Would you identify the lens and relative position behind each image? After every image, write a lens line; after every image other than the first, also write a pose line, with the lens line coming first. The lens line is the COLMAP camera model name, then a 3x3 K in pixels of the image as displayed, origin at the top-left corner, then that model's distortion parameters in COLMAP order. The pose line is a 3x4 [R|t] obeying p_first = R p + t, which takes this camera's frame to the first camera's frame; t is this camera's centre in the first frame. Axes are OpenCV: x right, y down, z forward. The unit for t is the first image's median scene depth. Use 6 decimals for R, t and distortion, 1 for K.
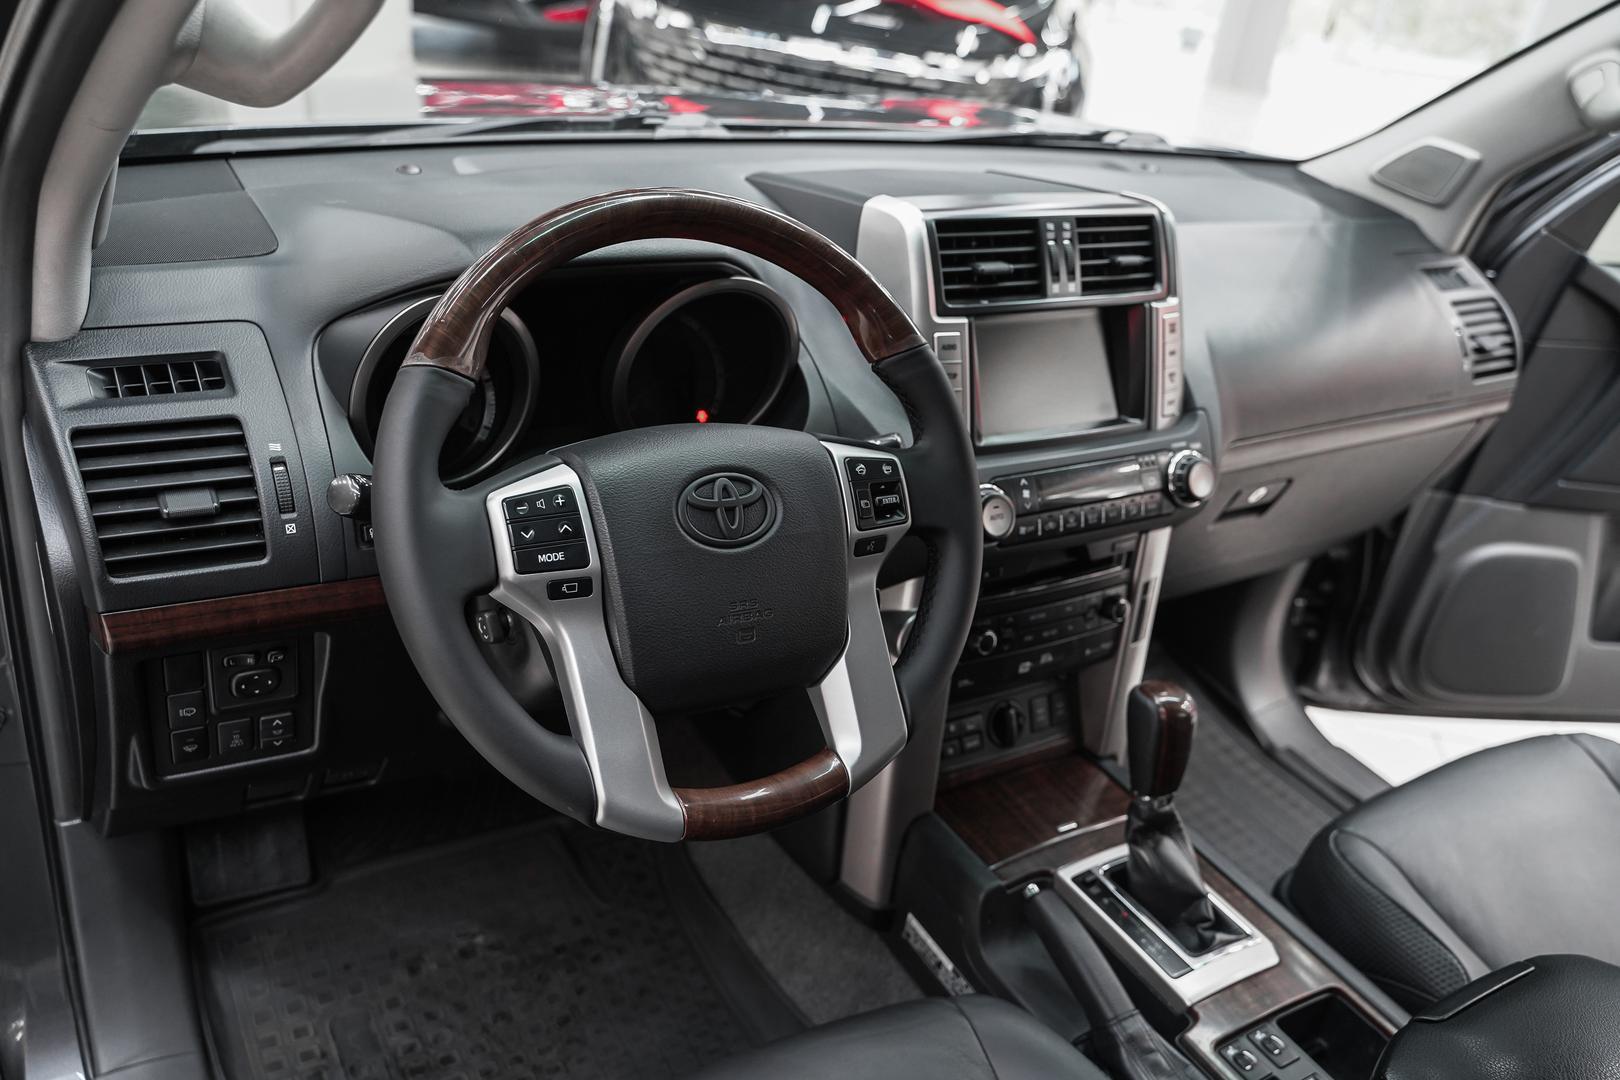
lens RADIAL K [[1312.3, 0, 810.0], [0, 1312.3, 540.0], [0, 0, 1]] dist [-0.011892, 0.002246]
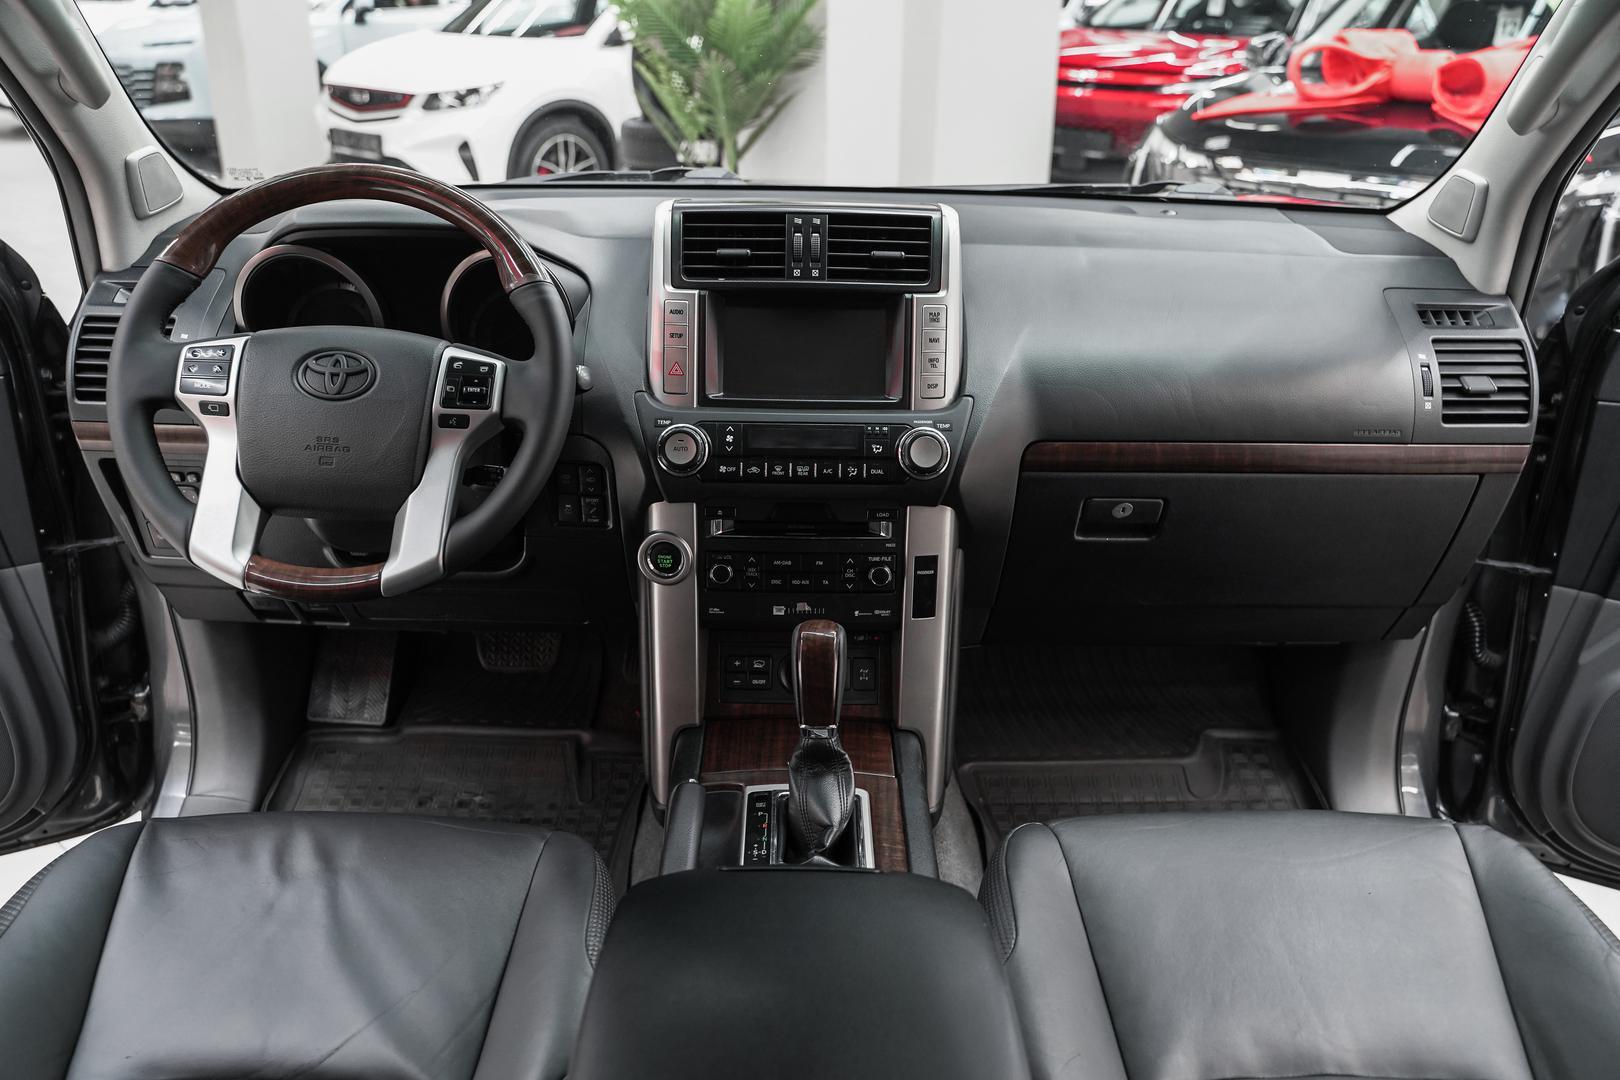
lens RADIAL K [[1312.3, 0, 810.0], [0, 1312.3, 540.0], [0, 0, 1]] dist [-0.011892, 0.002246]
pose [[0.847805, 0.098747, -0.521033, 0.772875], [-0.163805, 0.983228, -0.080194, 0.124629], [0.504375, 0.153337, 0.849761, 0.047464]]
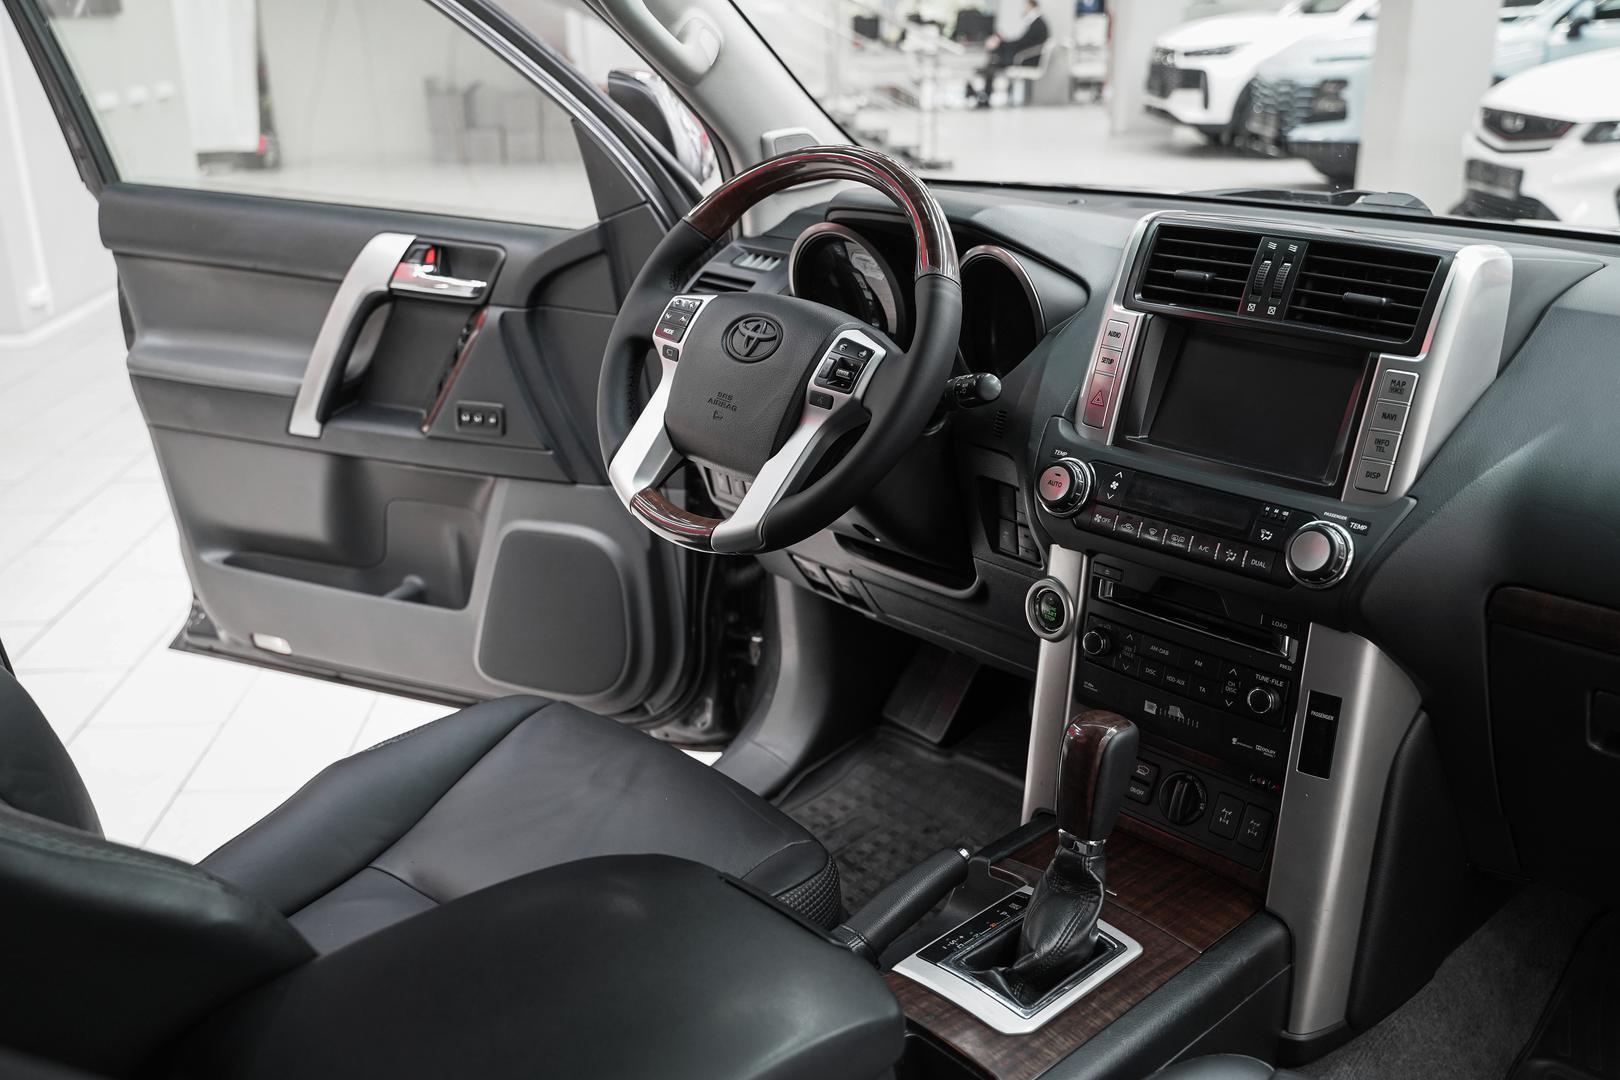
lens RADIAL K [[1553.0, 0, 810.0], [0, 1553.0, 540.0], [0, 0, 1]] dist [0.001518, 0.014045]
pose [[0.209675, 0.203365, -0.956389, 1.144822], [-0.431292, 0.897069, 0.096197, -0.010721], [0.877510, 0.392313, 0.275802, 0.444832]]
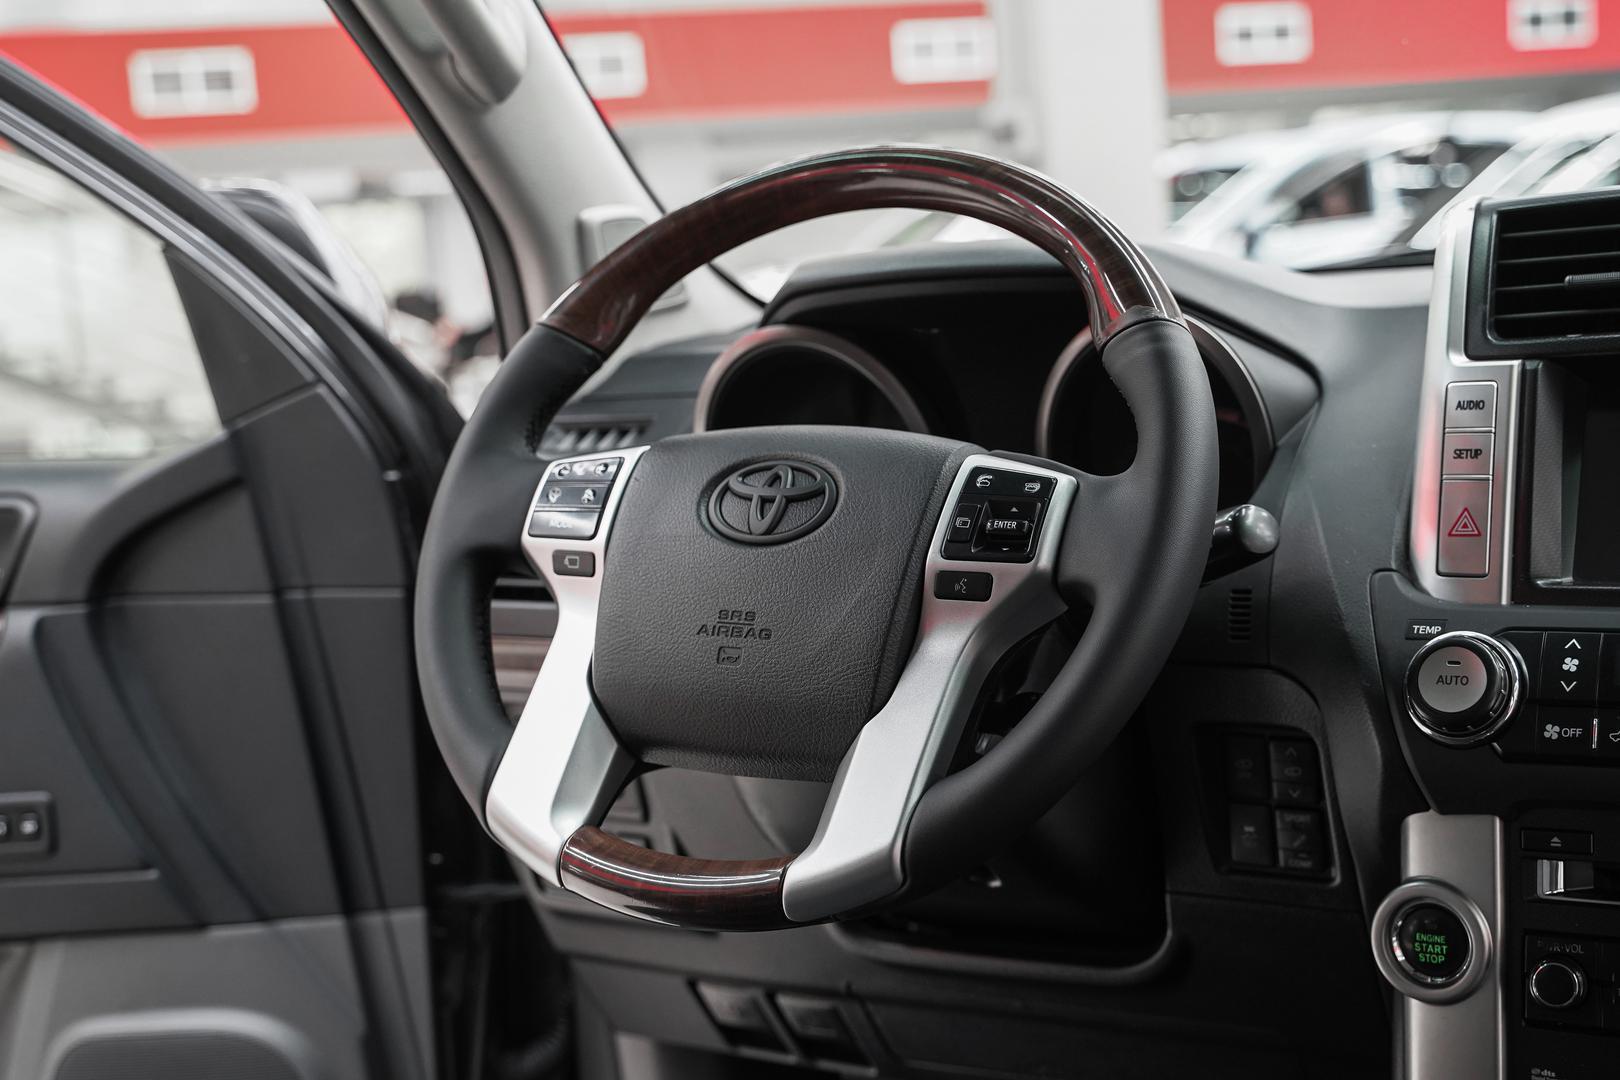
lens RADIAL K [[2278.0, 0, 810.0], [0, 2278.0, 540.0], [0, 0, 1]] dist [0.003968, 0.003176]
pose [[0.471642, -0.051808, -0.880267, 0.752261], [-0.296735, 0.930727, -0.213767, 0.185113], [0.830362, 0.362028, 0.423597, 0.315122]]
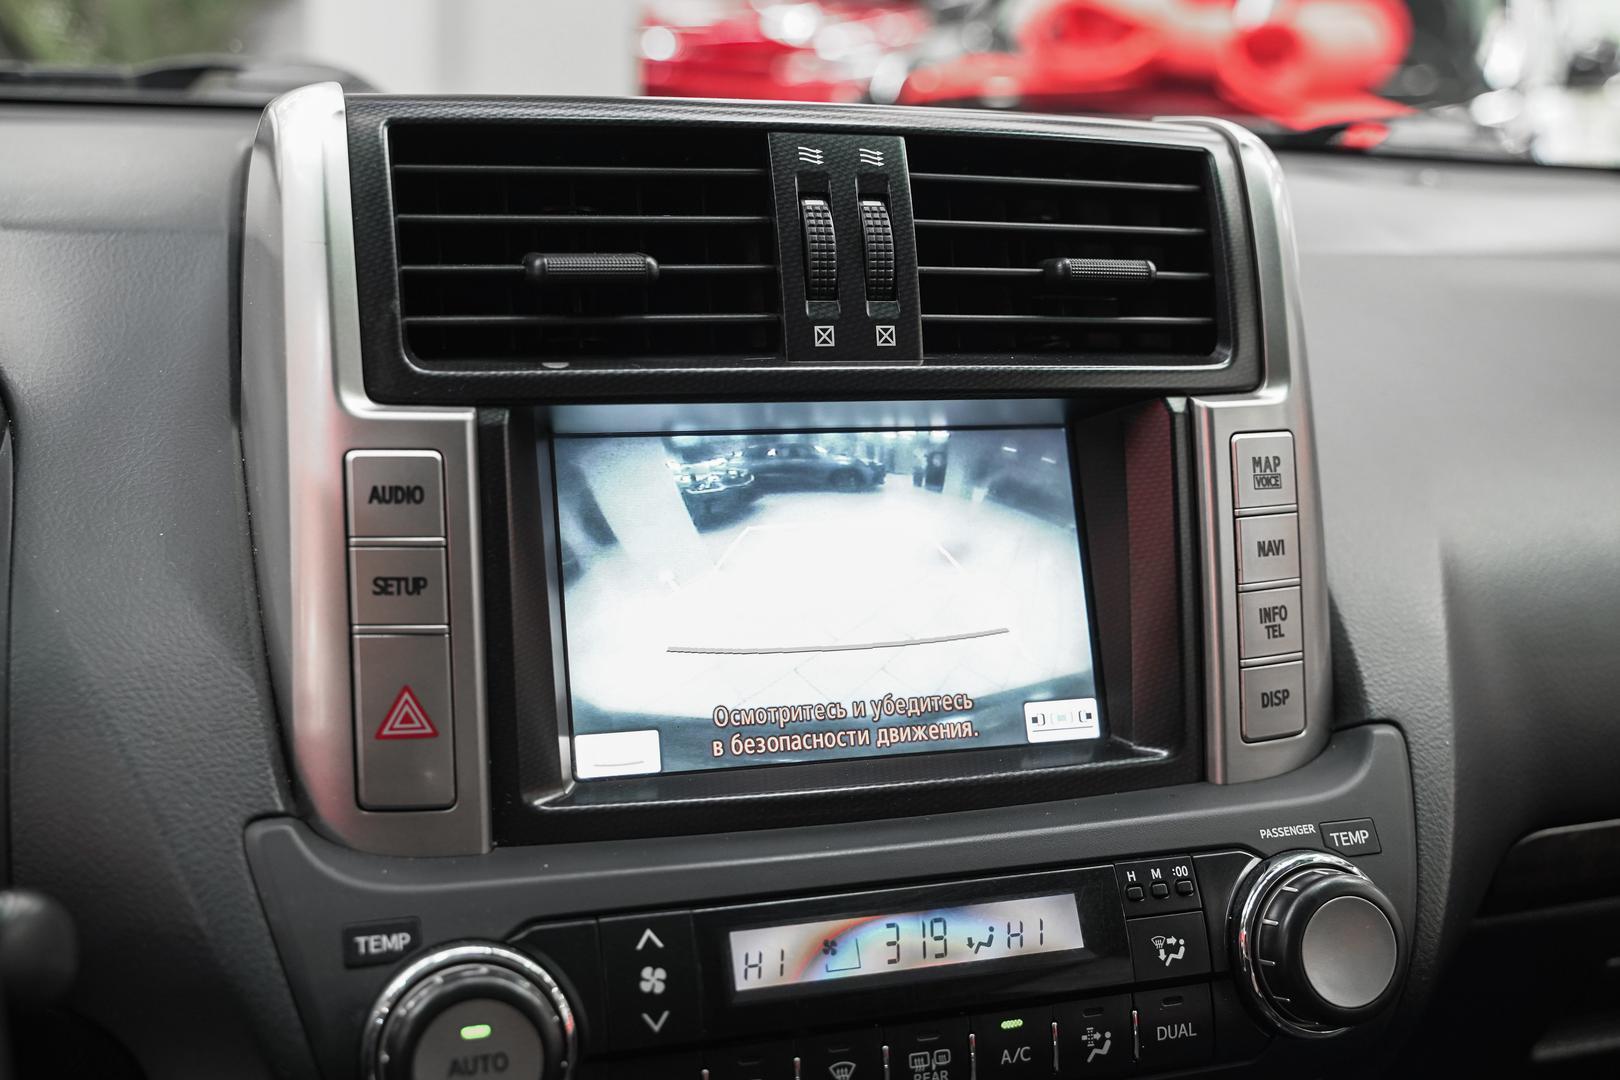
lens RADIAL K [[1777.8, 0, 810.0], [0, 1777.8, 540.0], [0, 0, 1]] dist [-0.007566, -0.001546]
pose [[0.969983, 0.004560, -0.243130, 0.272105], [-0.053985, 0.978912, -0.197020, -0.050741], [0.237105, 0.204232, 0.949774, 0.549118]]
